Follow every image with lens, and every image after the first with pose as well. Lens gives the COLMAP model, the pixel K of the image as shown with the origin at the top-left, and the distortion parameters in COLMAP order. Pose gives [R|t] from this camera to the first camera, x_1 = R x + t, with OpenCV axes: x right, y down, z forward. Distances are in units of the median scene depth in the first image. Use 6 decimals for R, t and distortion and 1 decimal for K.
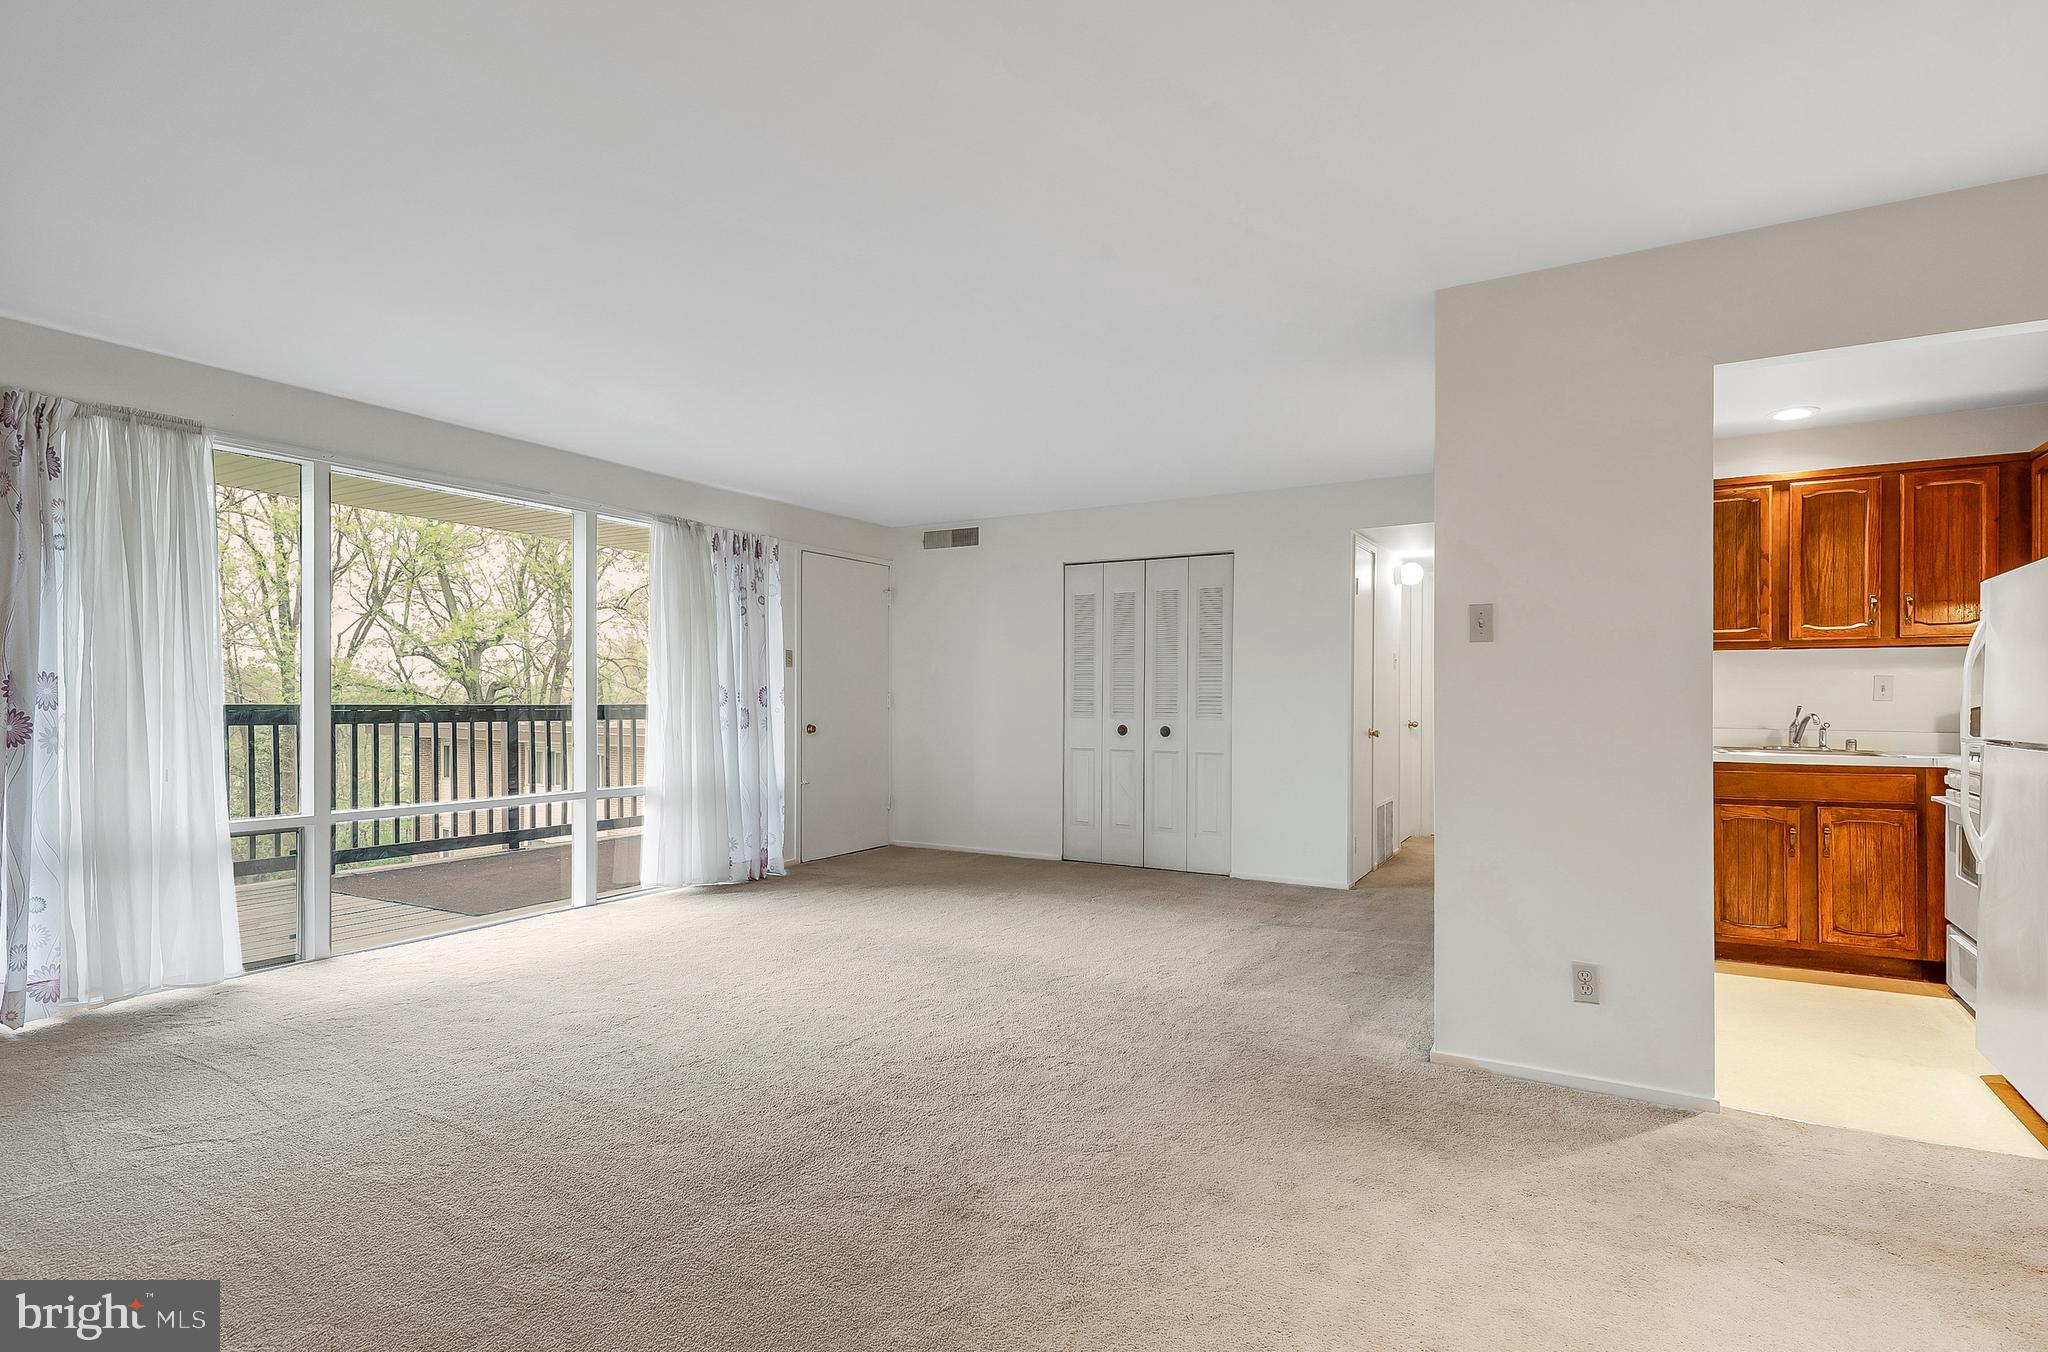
lens RADIAL K [[1001.9, 0, 1035.6], [0, 1001.9, 693.1], [0, 0, 1]] dist [0.033795, -0.023207]
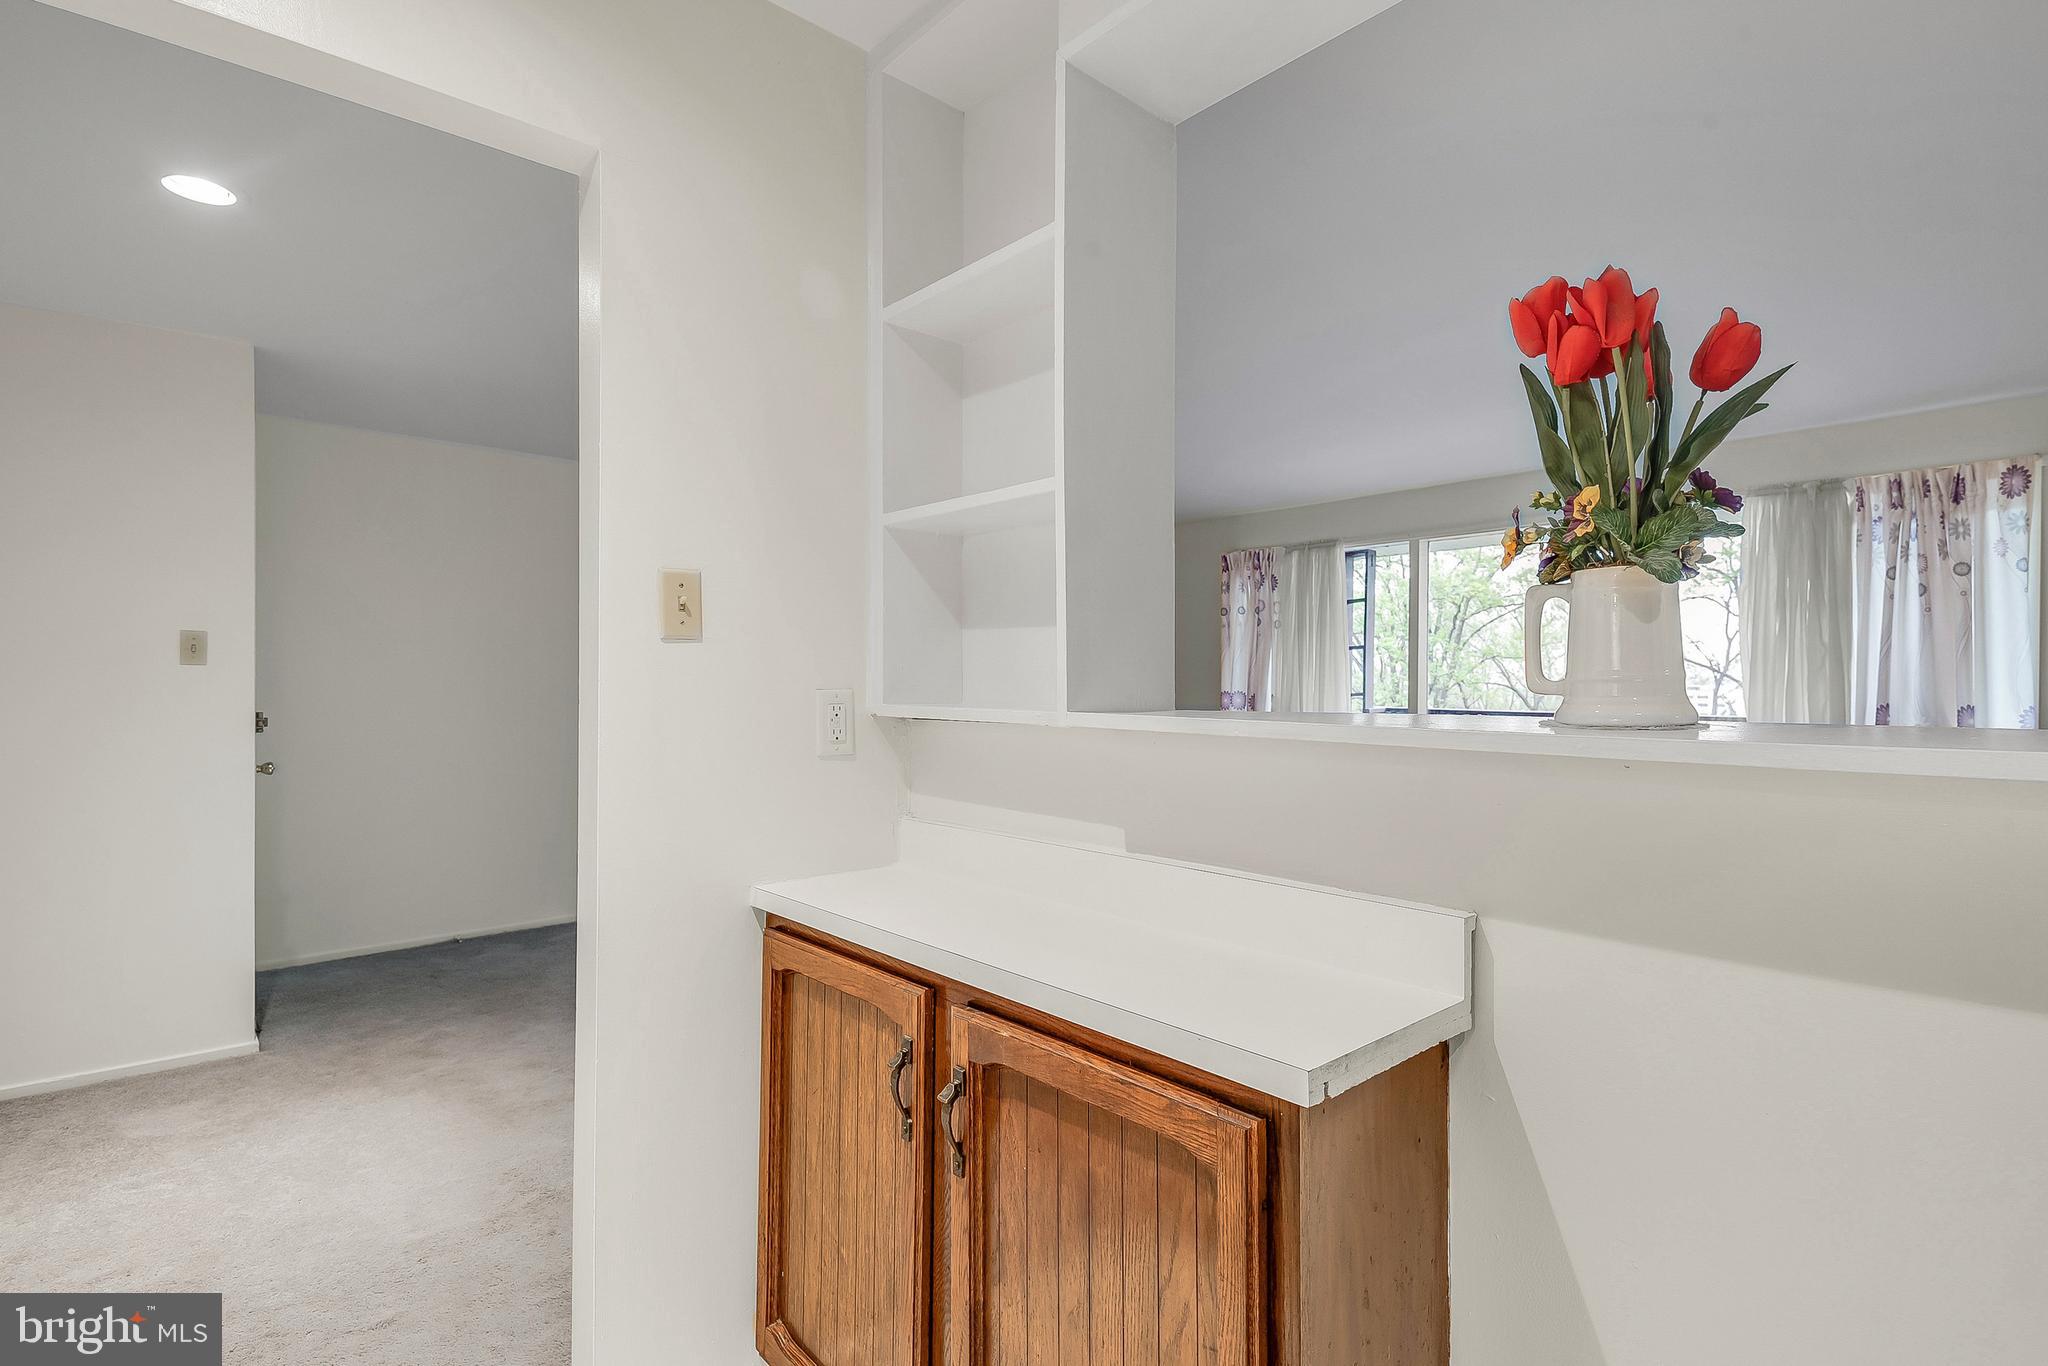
lens RADIAL K [[978.1, 0, 1038.8], [0, 978.1, 694.1], [0, 0, 1]] dist [0.046571, -0.030119]
pose [[-0.308176, 0.001418, -0.951328, 0.709500], [-0.003872, 0.999989, 0.002745, -0.016988], [0.951322, 0.004529, -0.308167, 0.894861]]
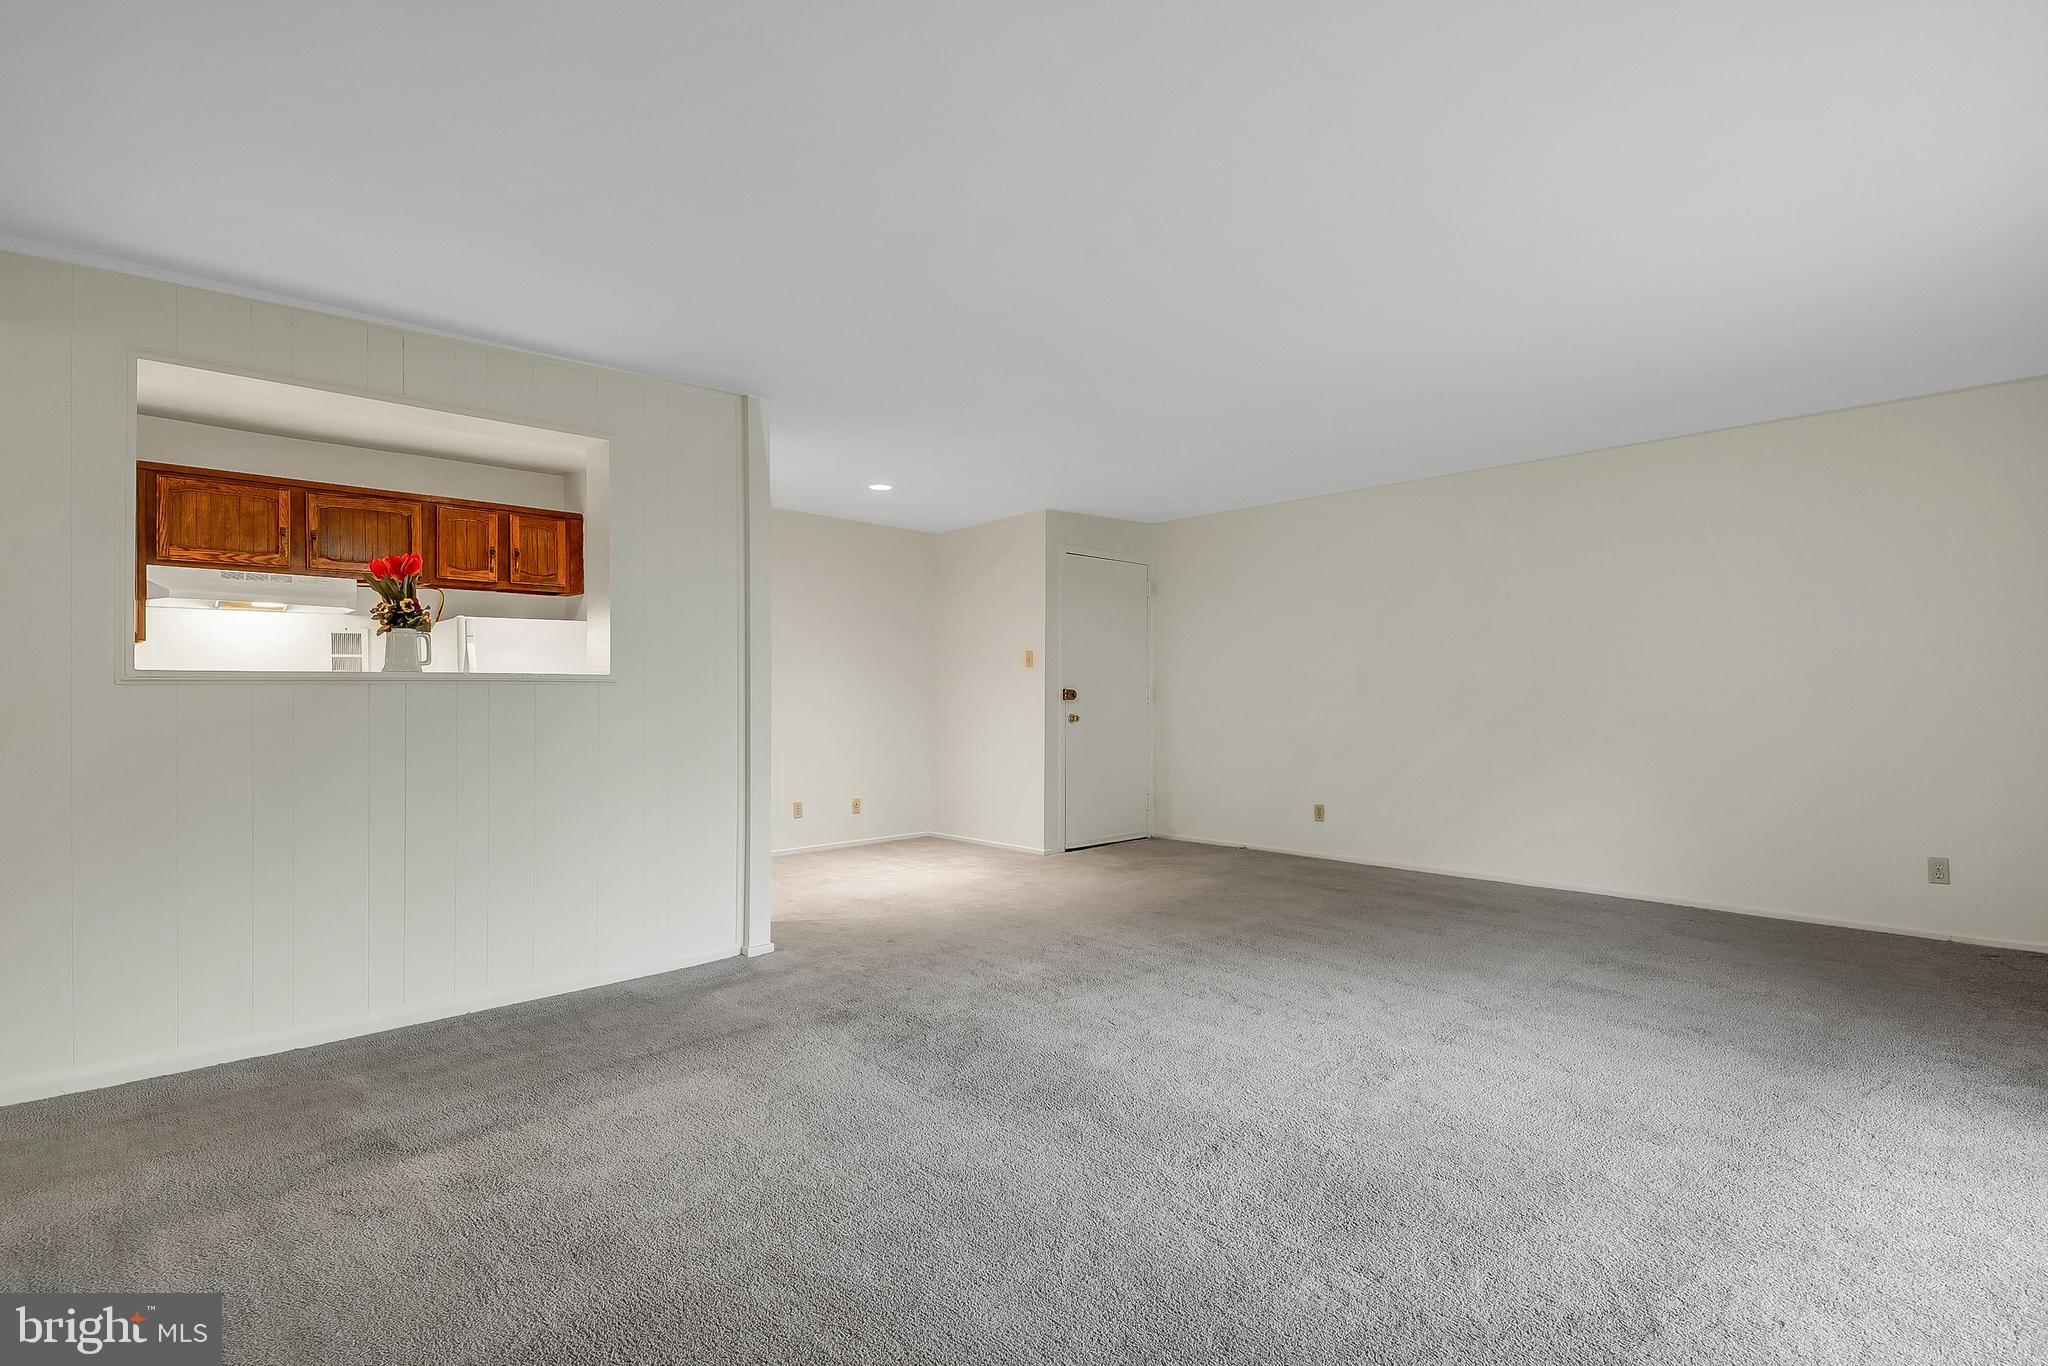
lens RADIAL K [[978.1, 0, 1038.8], [0, 978.1, 694.1], [0, 0, 1]] dist [0.046571, -0.030119]
pose [[-0.965329, -0.001144, 0.261036, -0.224706], [0.000145, 0.999988, 0.004921, 0.001520], [-0.261038, 0.004789, -0.965317, 1.569169]]
